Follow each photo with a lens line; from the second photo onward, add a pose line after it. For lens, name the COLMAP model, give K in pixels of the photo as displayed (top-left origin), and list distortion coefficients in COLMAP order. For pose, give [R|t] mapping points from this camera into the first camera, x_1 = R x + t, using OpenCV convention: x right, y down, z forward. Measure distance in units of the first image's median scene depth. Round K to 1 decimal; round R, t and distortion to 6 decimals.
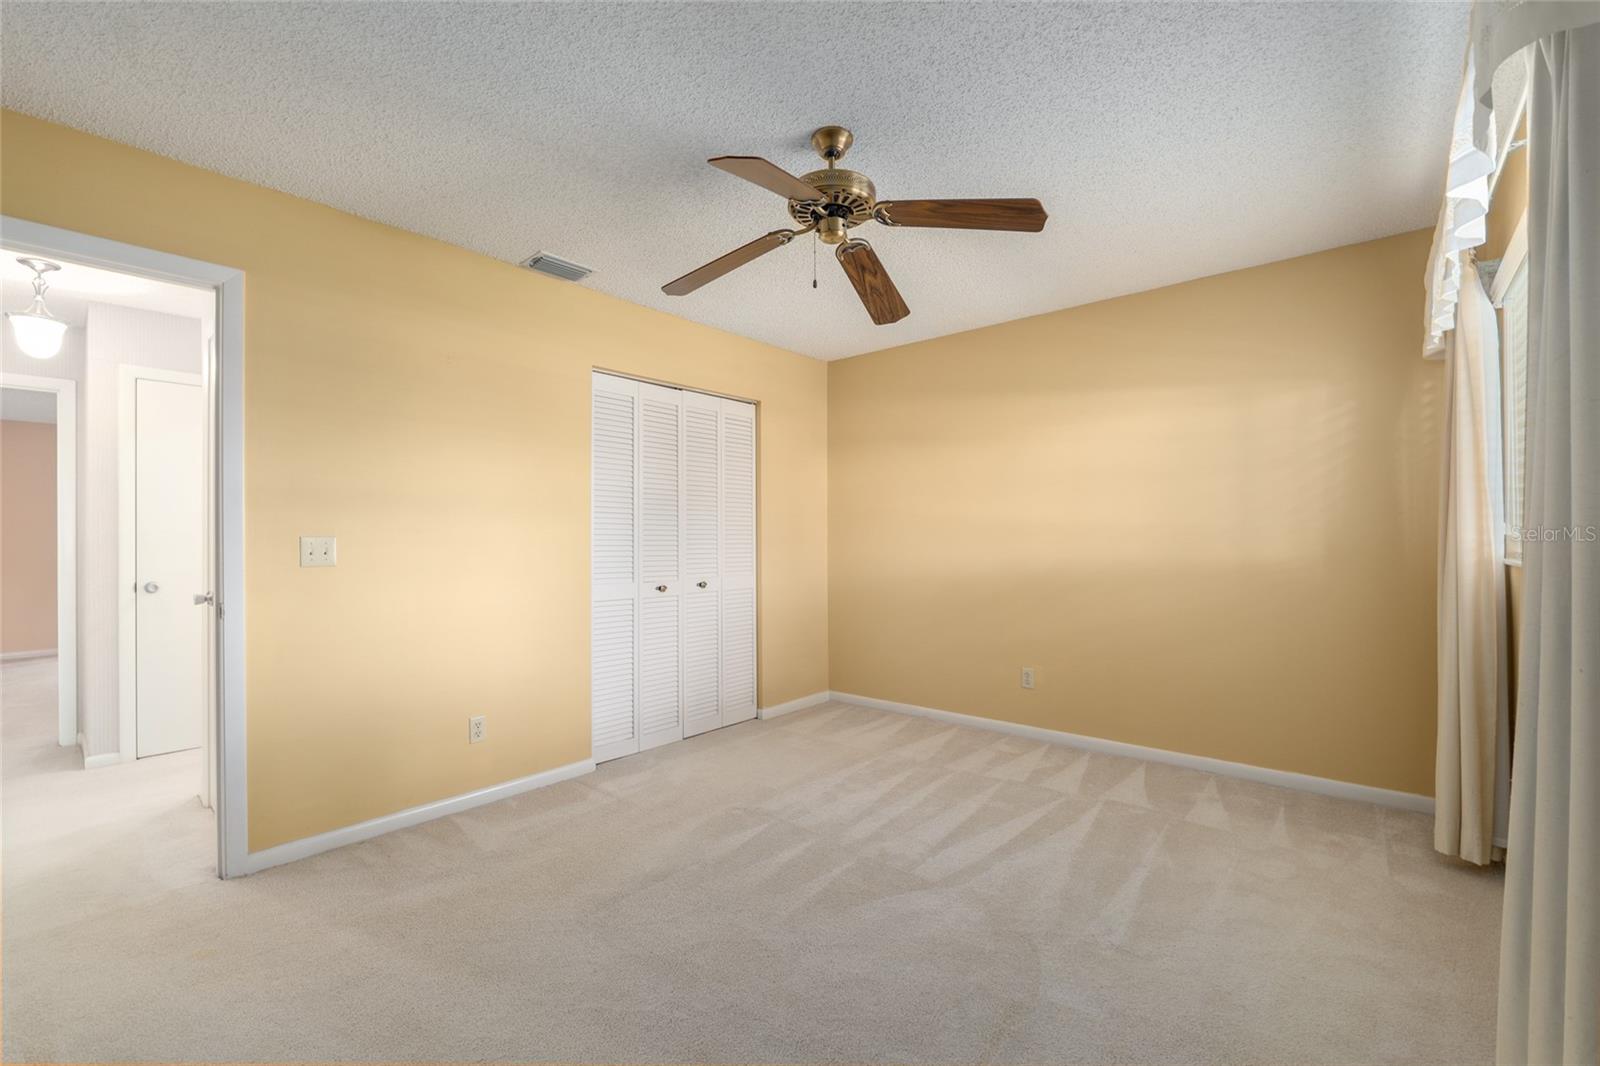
lens RADIAL K [[675.2, 0, 799.9], [0, 675.2, 540.6], [0, 0, 1]] dist [-0.002048, -0.000681]
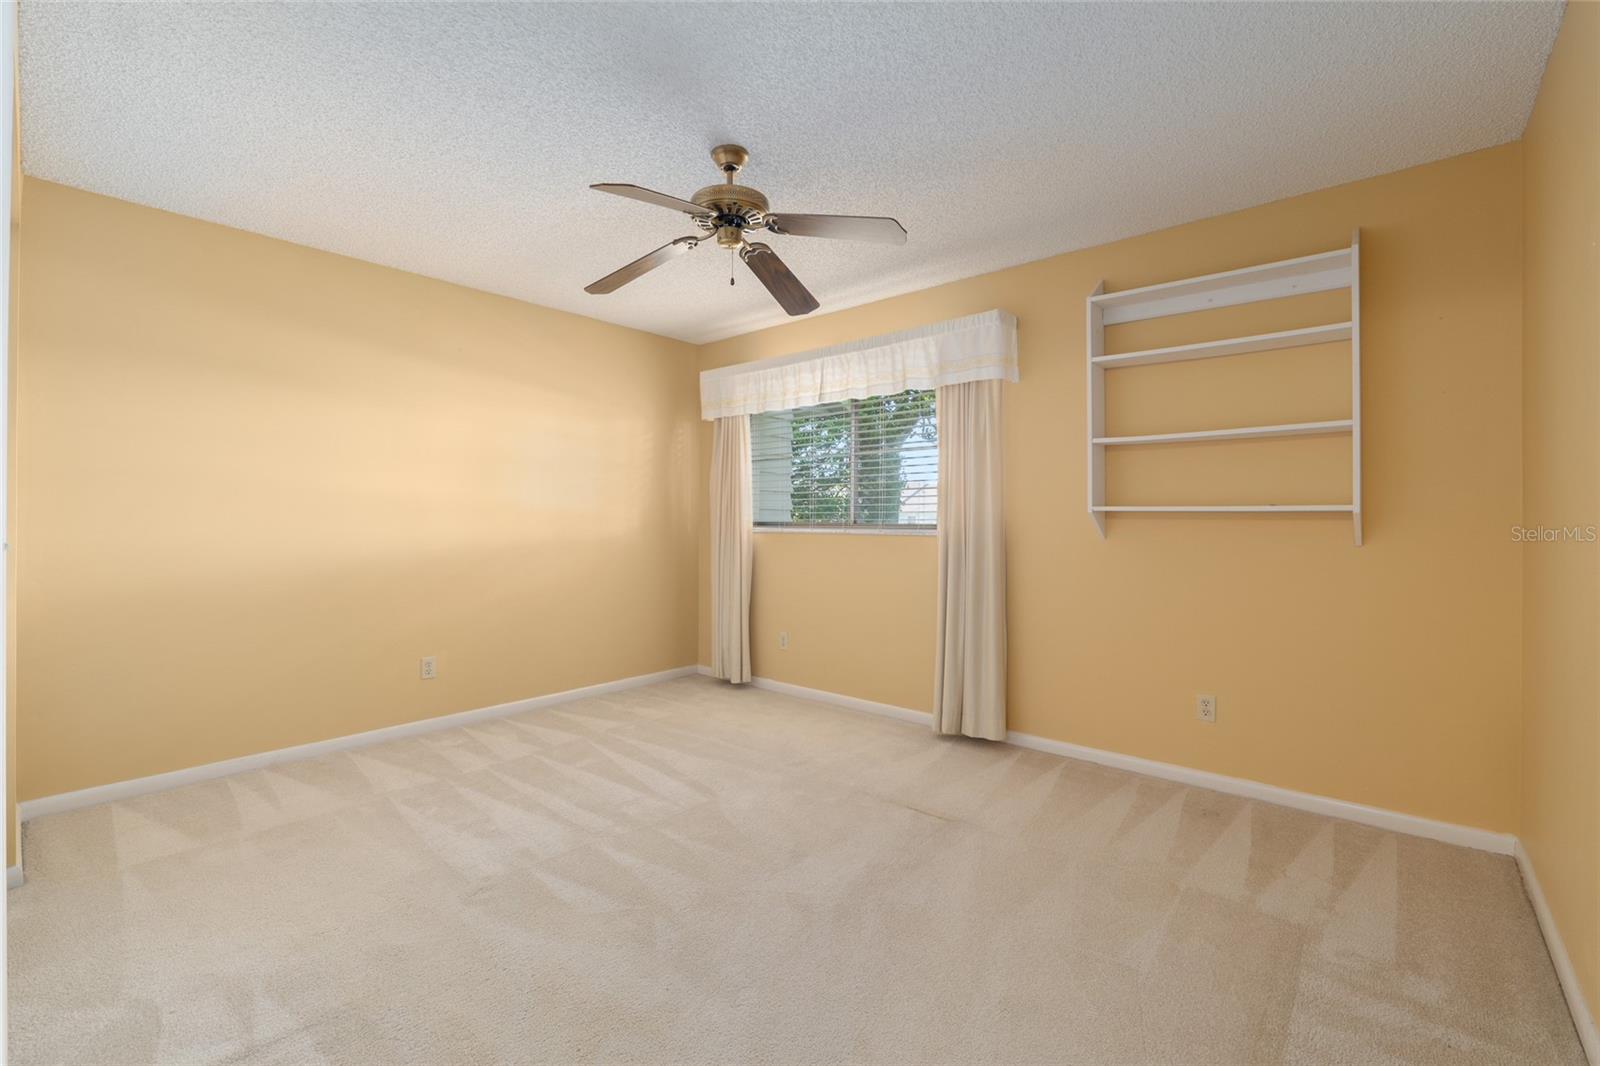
lens RADIAL K [[684.0, 0, 800.0], [0, 684.0, 521.7], [0, 0, 1]] dist [-0.001190, 0.000258]
pose [[0.015867, -0.000316, 0.999874, -0.730006], [0.001537, 0.999999, 0.000292, 0.005190], [-0.999873, 0.001532, 0.015868, 0.585494]]
